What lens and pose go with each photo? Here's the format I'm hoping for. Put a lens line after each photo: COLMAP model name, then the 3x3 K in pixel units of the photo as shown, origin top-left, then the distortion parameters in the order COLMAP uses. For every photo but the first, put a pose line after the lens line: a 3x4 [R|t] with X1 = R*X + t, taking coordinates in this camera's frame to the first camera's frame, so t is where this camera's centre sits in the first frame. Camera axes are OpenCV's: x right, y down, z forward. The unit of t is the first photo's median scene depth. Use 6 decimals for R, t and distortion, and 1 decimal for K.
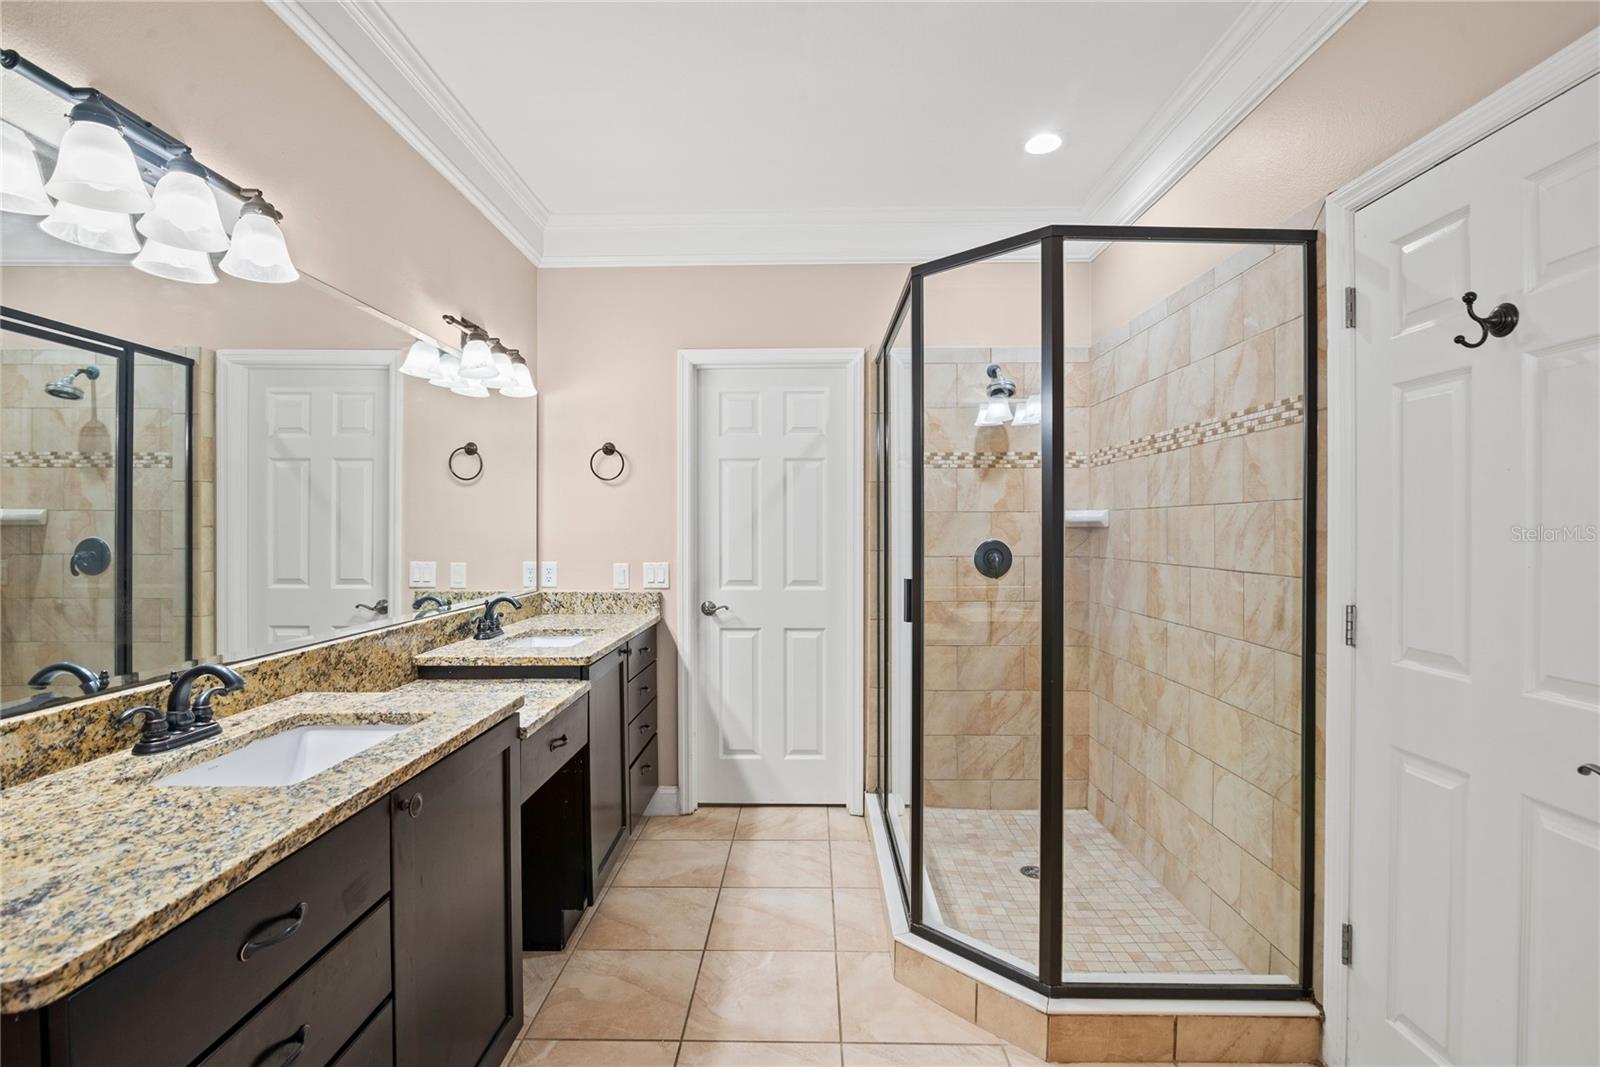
lens RADIAL K [[735.6, 0, 800.8], [0, 735.6, 530.1], [0, 0, 1]] dist [-0.018858, 0.000412]
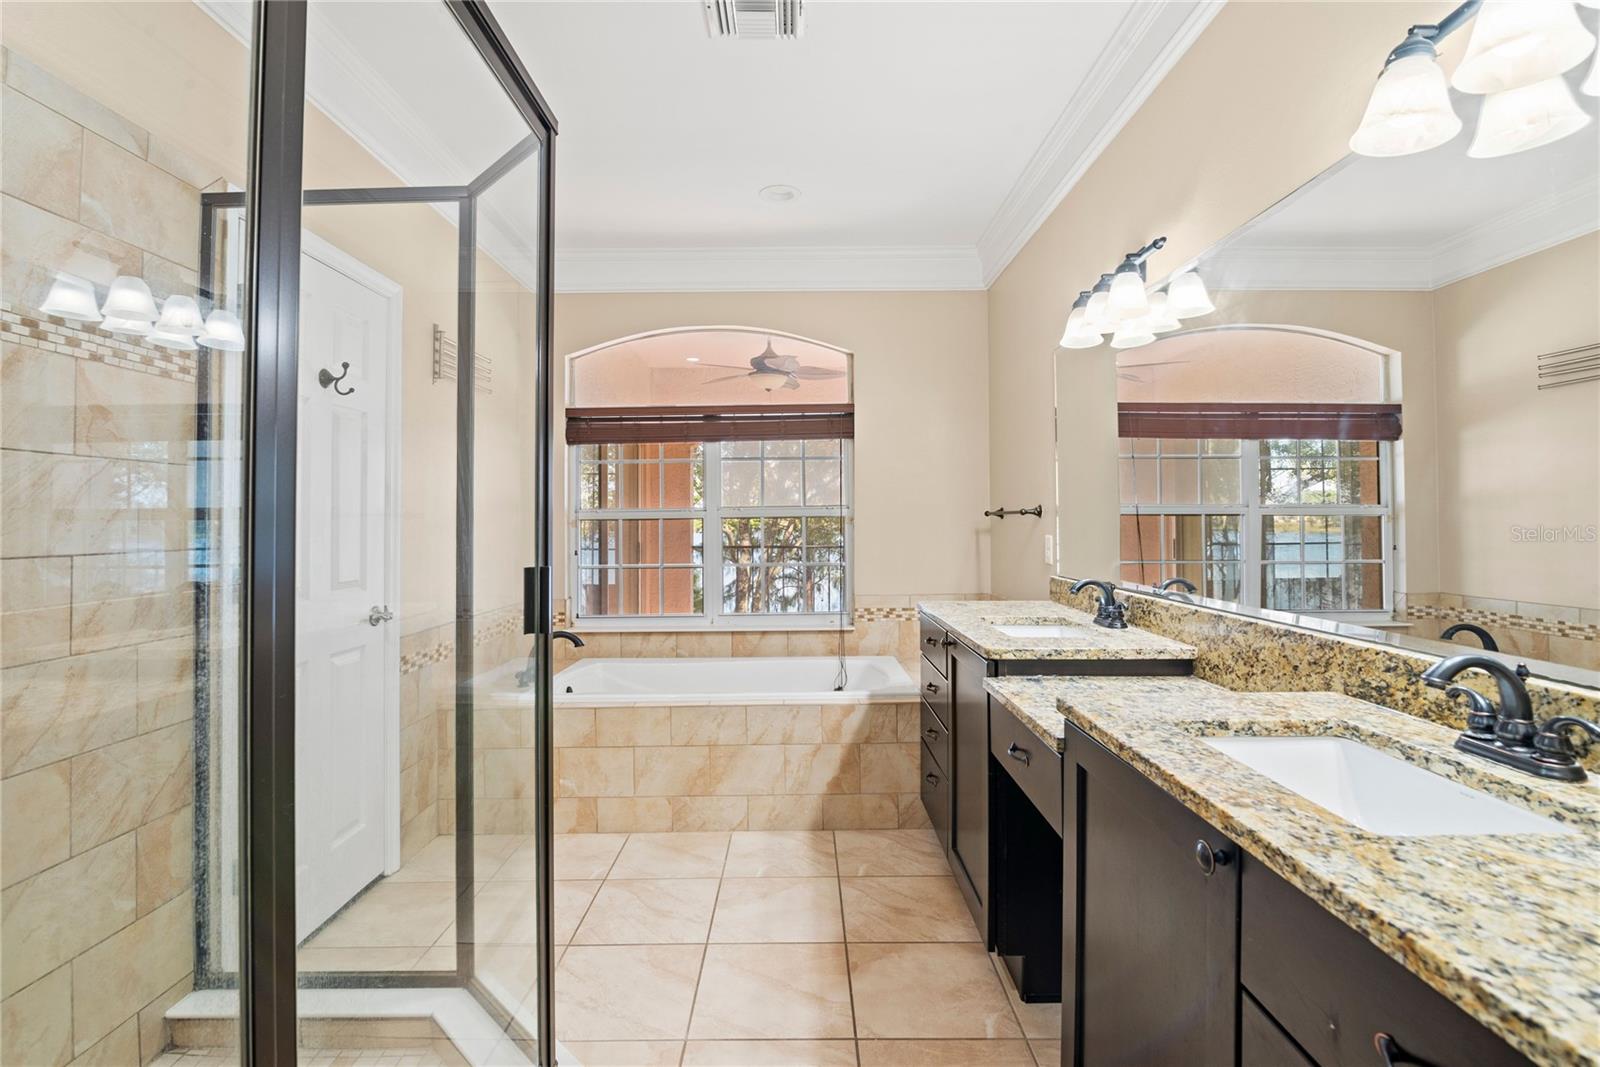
lens RADIAL K [[735.6, 0, 799.9], [0, 735.6, 523.3], [0, 0, 1]] dist [-0.018858, 0.000412]
pose [[-0.999843, 0.004069, -0.017225, -0.070150], [0.003934, 0.999962, 0.007833, 0.024890], [0.017257, 0.007764, -0.999821, 1.758605]]
